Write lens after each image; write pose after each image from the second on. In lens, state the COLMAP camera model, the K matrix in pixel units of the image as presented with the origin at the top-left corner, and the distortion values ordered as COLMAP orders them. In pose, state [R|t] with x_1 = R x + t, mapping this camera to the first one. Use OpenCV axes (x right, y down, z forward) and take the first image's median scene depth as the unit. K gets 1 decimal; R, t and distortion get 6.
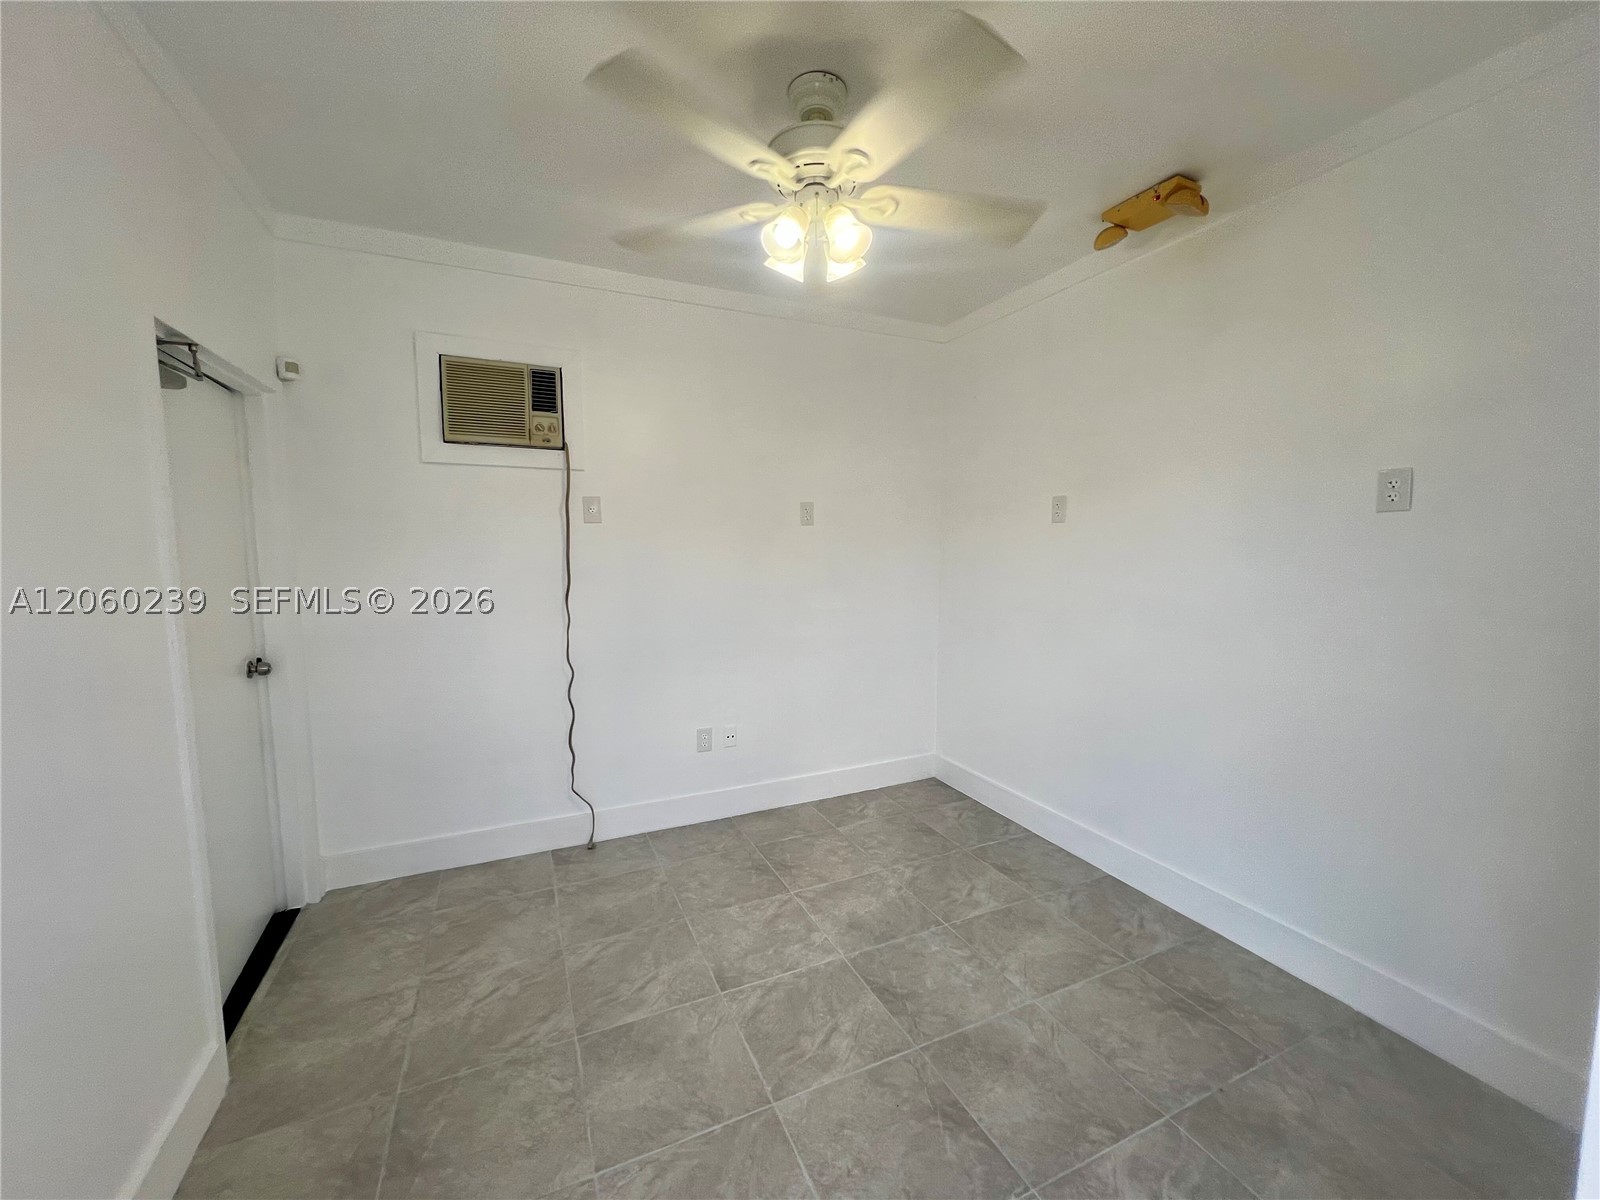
lens RADIAL K [[641.1, 0, 797.4], [0, 641.1, 598.8], [0, 0, 1]] dist [0.000229, -0.000059]
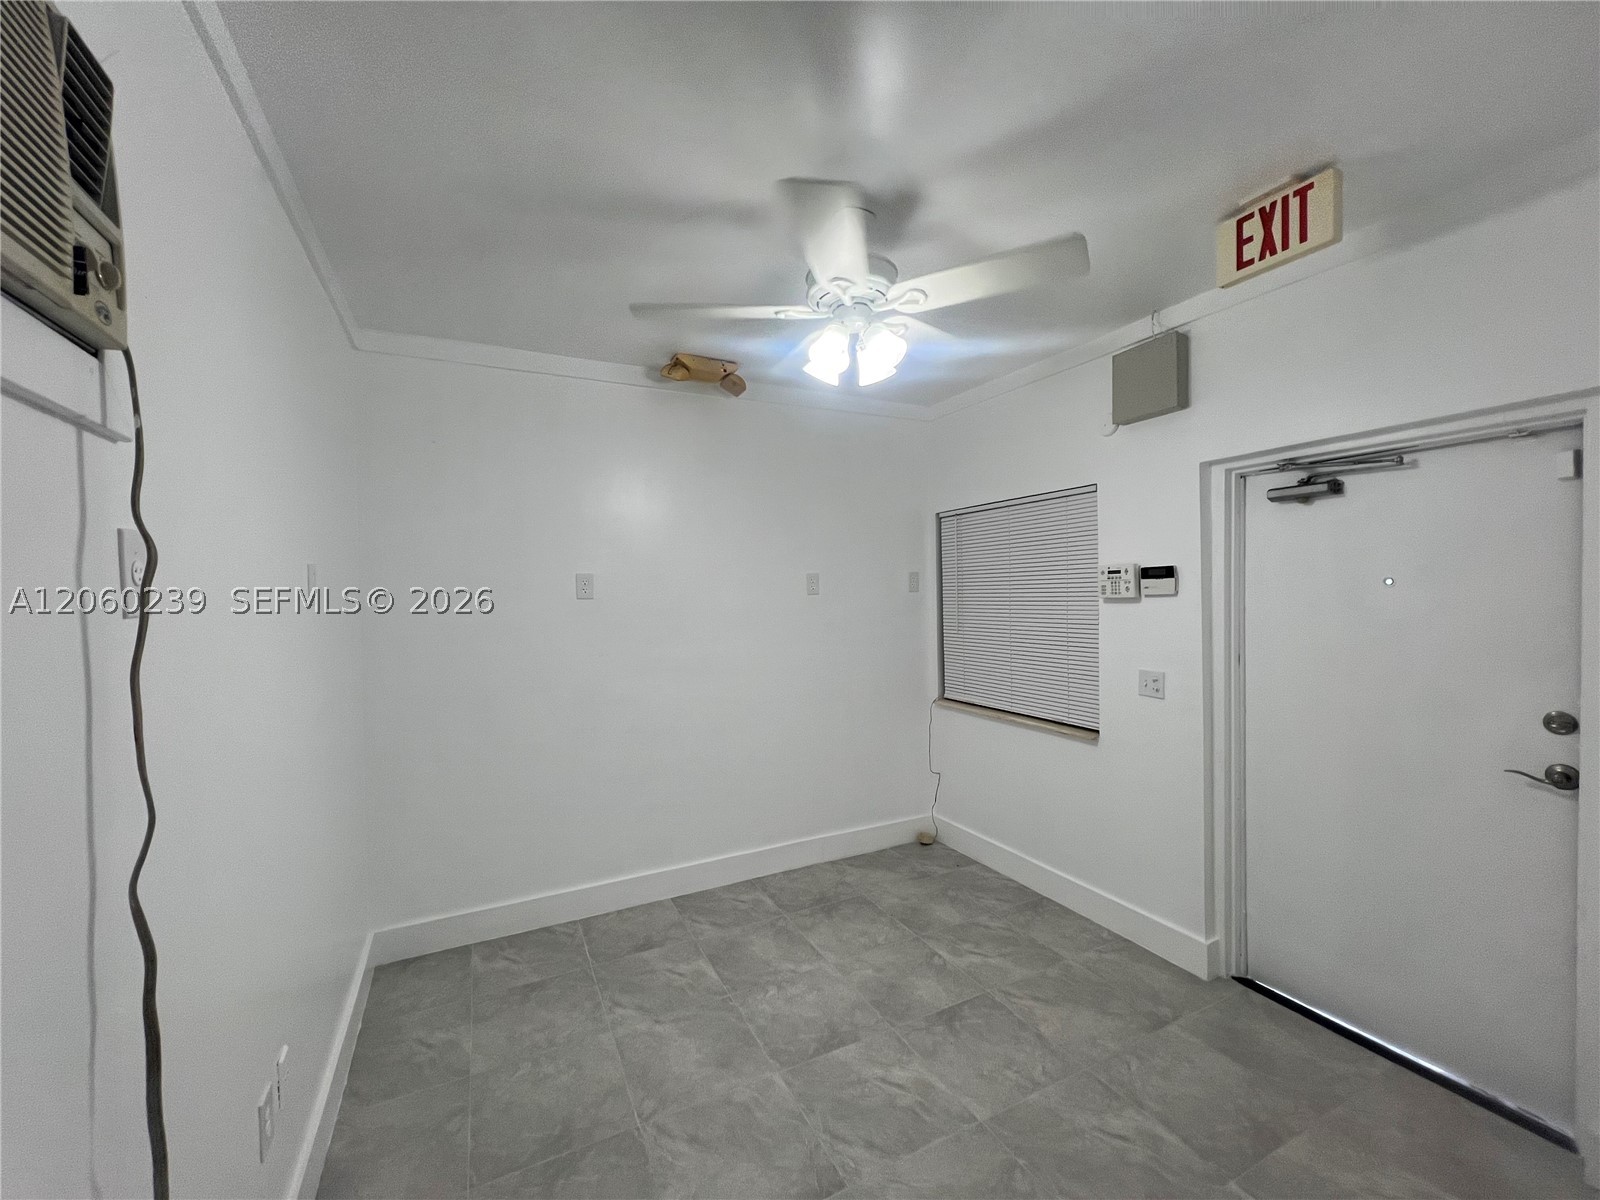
lens RADIAL K [[641.1, 0, 797.9], [0, 641.1, 600.9], [0, 0, 1]] dist [0.000229, -0.000059]
pose [[-0.041418, -0.013227, 0.999054, -0.894441], [0.104052, 0.994418, 0.017479, -0.136386], [-0.993709, 0.104678, -0.039811, 0.997417]]
